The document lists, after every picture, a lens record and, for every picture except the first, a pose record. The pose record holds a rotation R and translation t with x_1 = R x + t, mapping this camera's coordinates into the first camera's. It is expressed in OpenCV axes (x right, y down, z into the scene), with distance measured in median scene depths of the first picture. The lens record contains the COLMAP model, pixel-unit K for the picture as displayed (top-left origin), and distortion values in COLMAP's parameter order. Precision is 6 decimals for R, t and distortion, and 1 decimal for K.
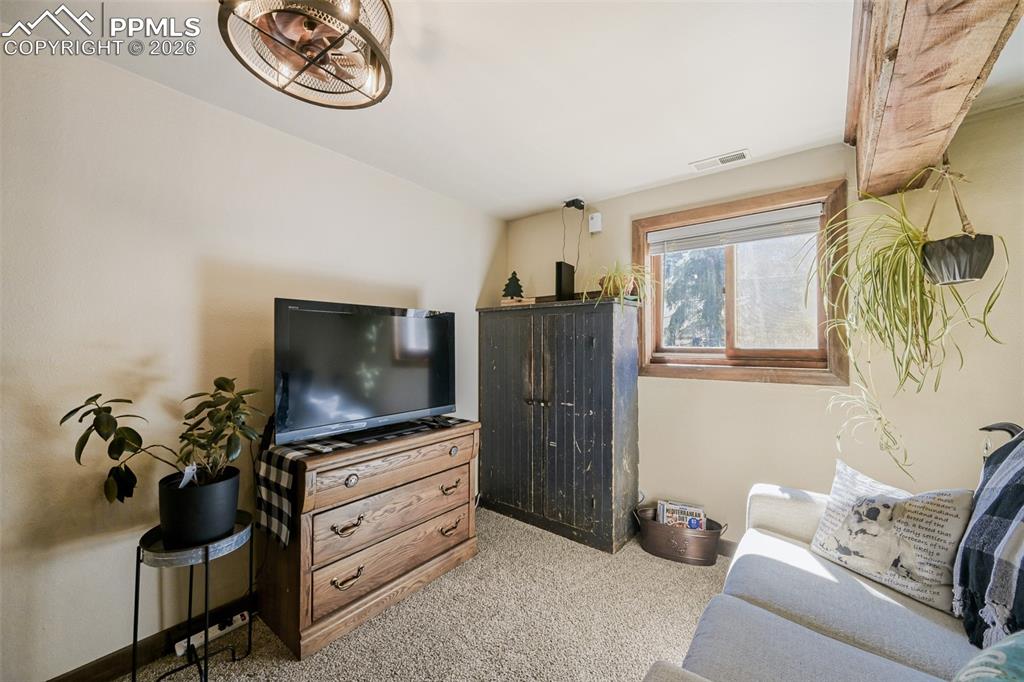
lens RADIAL K [[399.9, 0, 517.1], [0, 399.9, 343.4], [0, 0, 1]] dist [-0.003860, 0.001203]
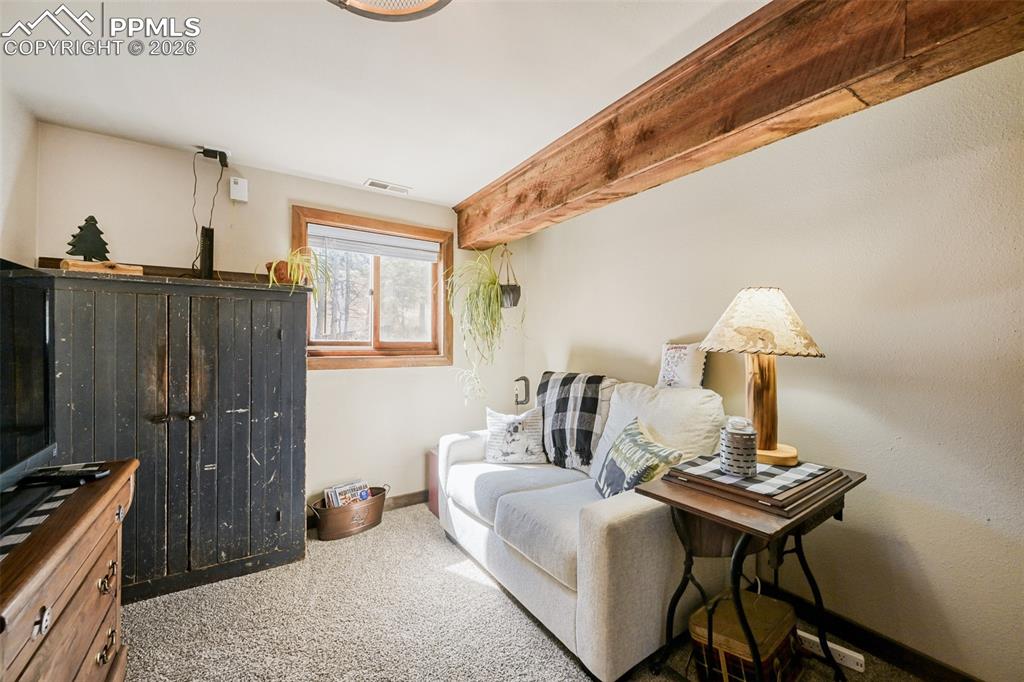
lens RADIAL K [[399.9, 0, 518.2], [0, 399.9, 341.9], [0, 0, 1]] dist [-0.003860, 0.001203]
pose [[0.304457, -0.001751, 0.952524, -0.490589], [-0.012010, 0.999912, 0.005677, 0.002322], [-0.952450, -0.013168, 0.304409, 0.230226]]
